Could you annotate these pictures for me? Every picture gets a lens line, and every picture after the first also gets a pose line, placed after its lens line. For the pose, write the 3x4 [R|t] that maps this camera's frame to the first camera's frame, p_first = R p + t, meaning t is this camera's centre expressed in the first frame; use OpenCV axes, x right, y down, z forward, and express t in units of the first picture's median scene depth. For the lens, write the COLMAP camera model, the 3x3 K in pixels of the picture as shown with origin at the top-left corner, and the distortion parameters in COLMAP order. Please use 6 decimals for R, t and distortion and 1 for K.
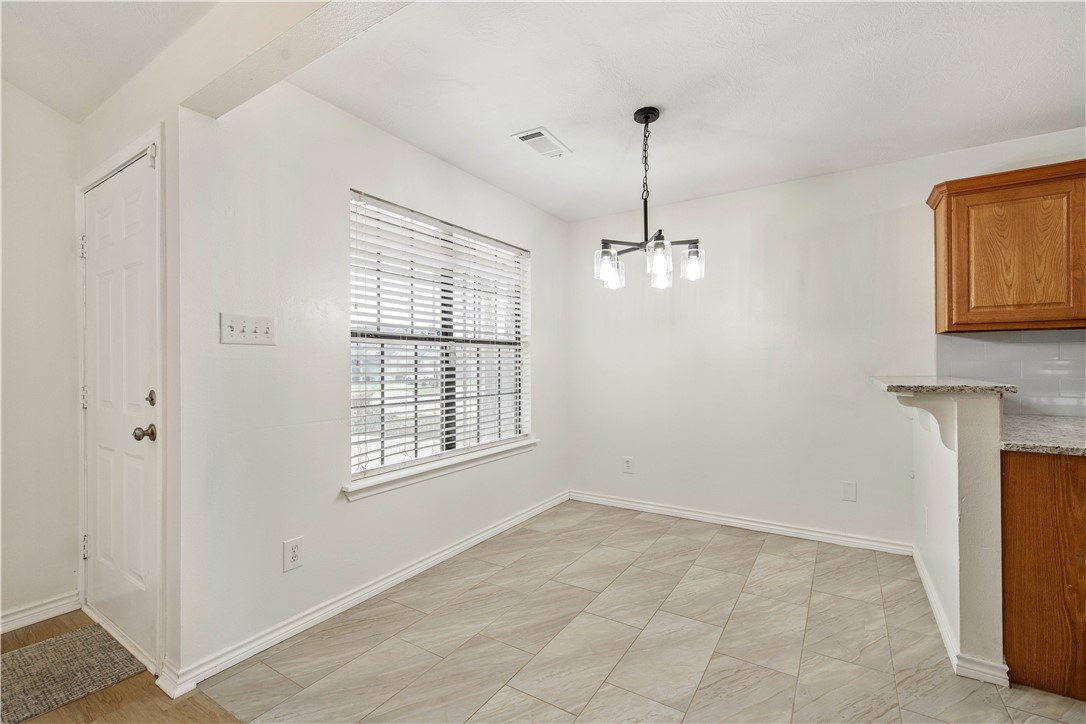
lens RADIAL K [[475.6, 0, 543.0], [0, 475.6, 362.0], [0, 0, 1]] dist [-0.001845, -0.000162]
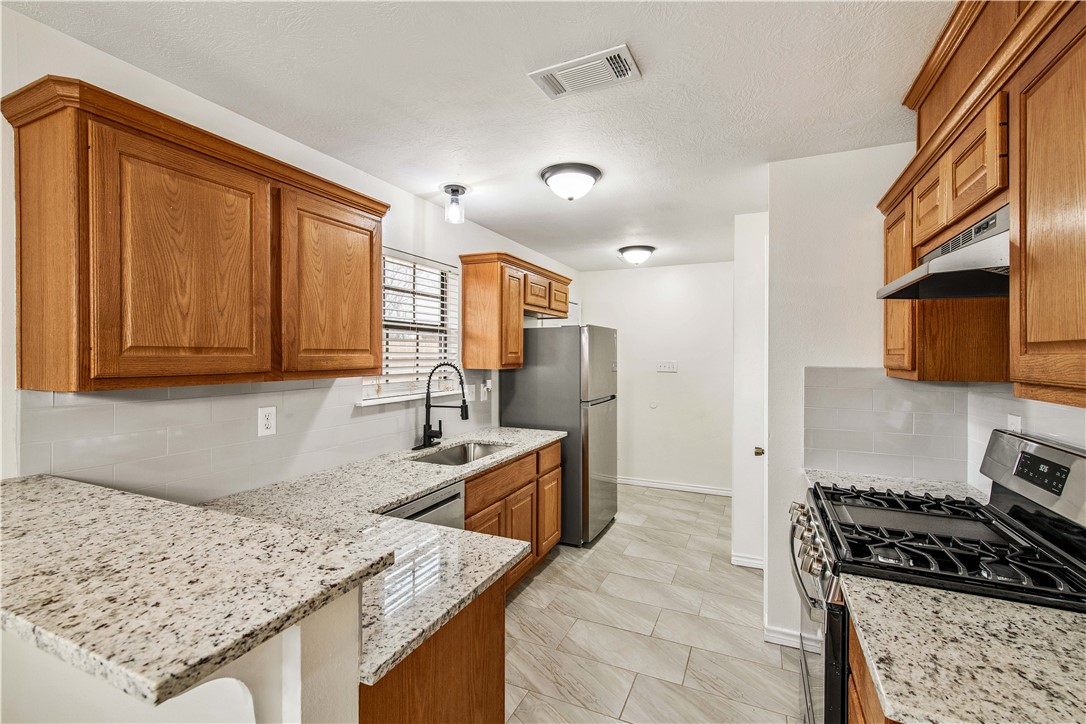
lens RADIAL K [[475.6, 0, 543.0], [0, 475.6, 362.0], [0, 0, 1]] dist [-0.001845, -0.000162]
pose [[-0.137201, -0.012627, 0.990463, 0.312734], [-0.008389, 0.999898, 0.011585, -0.107404], [-0.990508, -0.006720, -0.137293, 0.607484]]
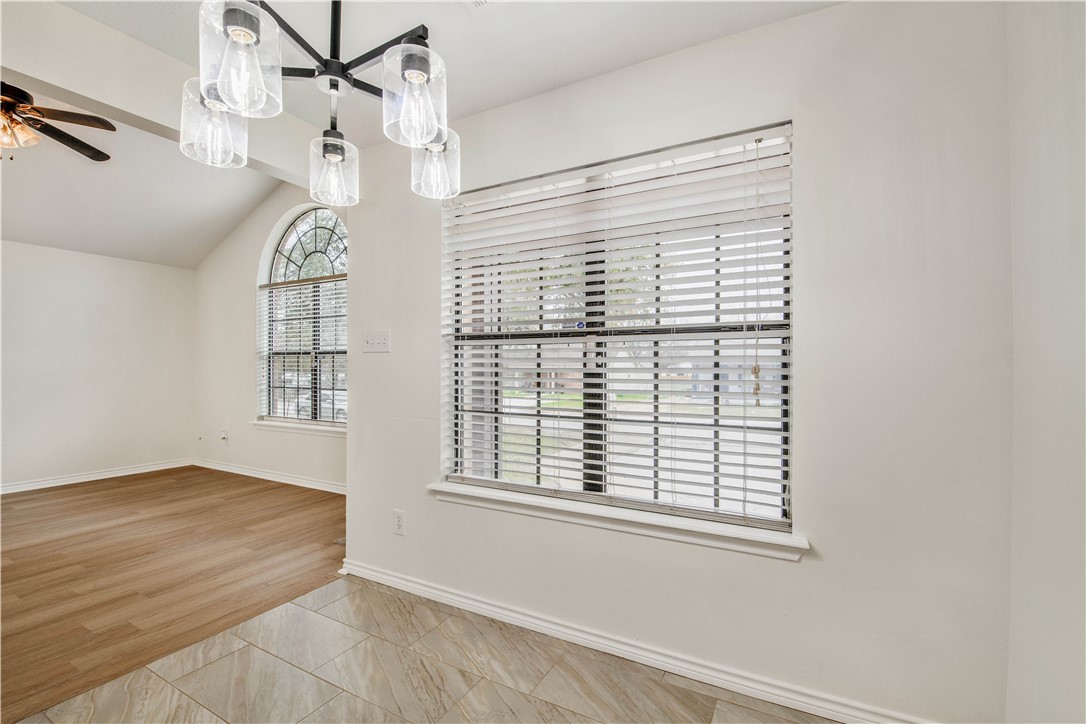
lens RADIAL K [[478.6, 0, 546.3], [0, 478.6, 370.4], [0, 0, 1]] dist [-0.003113, -0.000625]
pose [[0.062057, 0.007965, -0.998041, 0.592656], [-0.001046, 0.999968, 0.007915, 0.002692], [0.998072, 0.000552, 0.062063, 1.071484]]
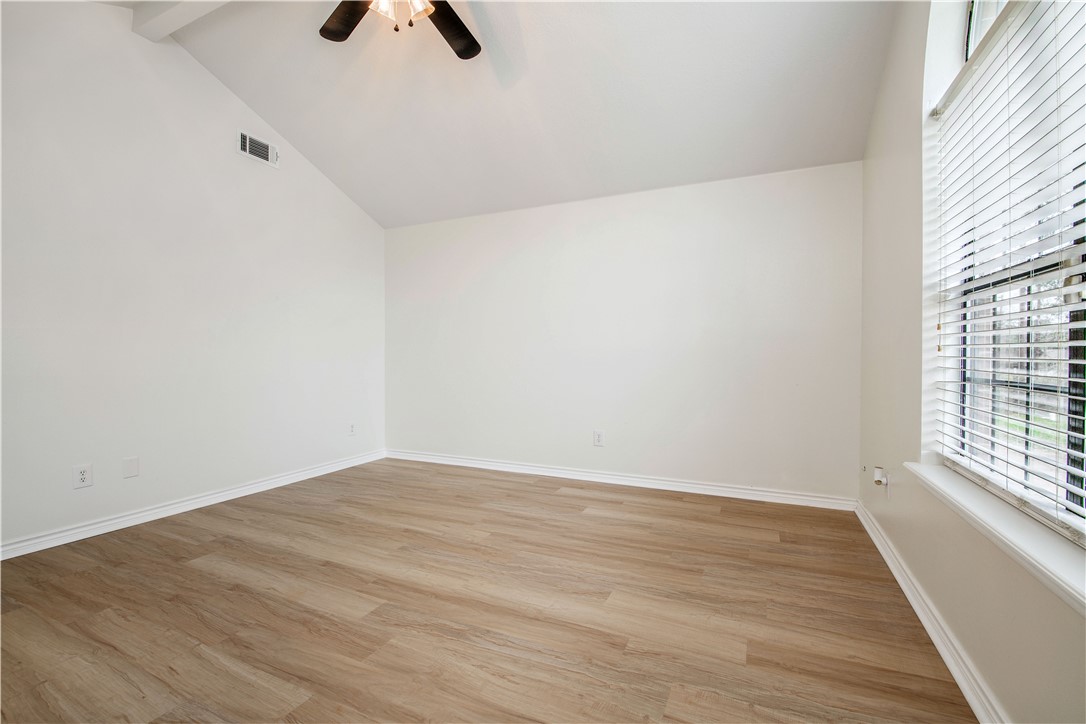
lens RADIAL K [[475.6, 0, 543.0], [0, 475.6, 362.0], [0, 0, 1]] dist [-0.001845, -0.000162]
pose [[-0.991389, 0.009541, -0.130598, -0.802996], [0.008178, 0.999906, 0.010971, 0.054407], [0.130690, 0.009808, -0.991375, 0.654445]]
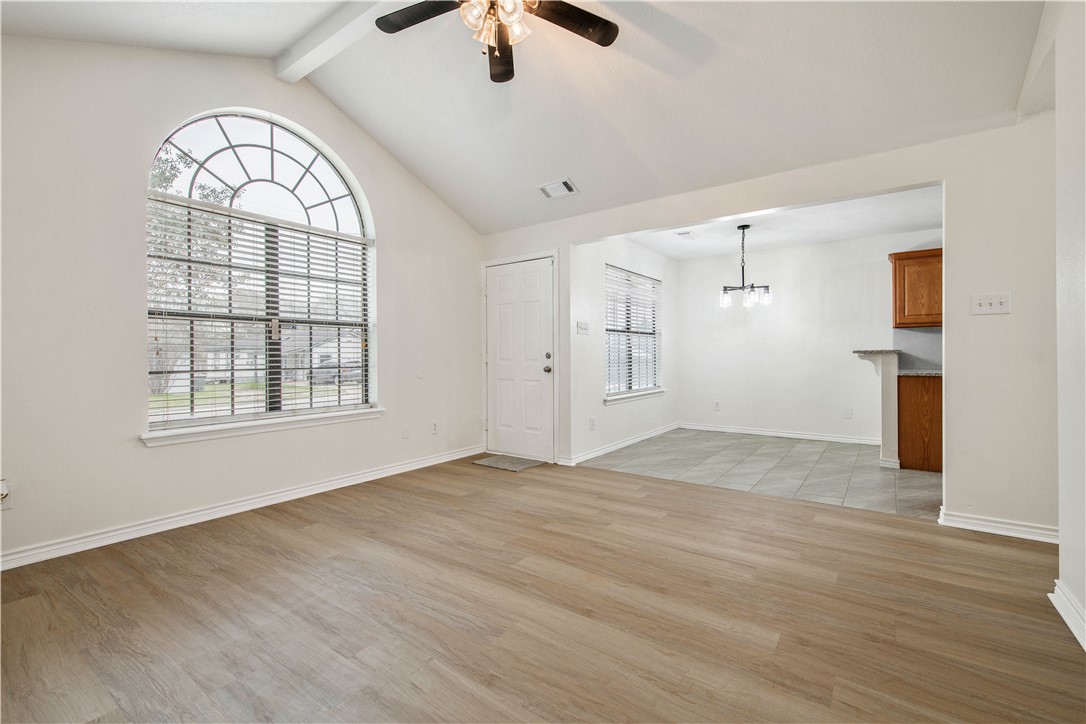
lens RADIAL K [[472.8, 0, 540.3], [0, 472.8, 354.6], [0, 0, 1]] dist [0.000394, 0.000097]
pose [[0.997837, 0.000465, -0.065737, -0.520008], [-0.000180, 0.999991, 0.004331, 0.043842], [0.065739, -0.004310, 0.997828, -1.113461]]
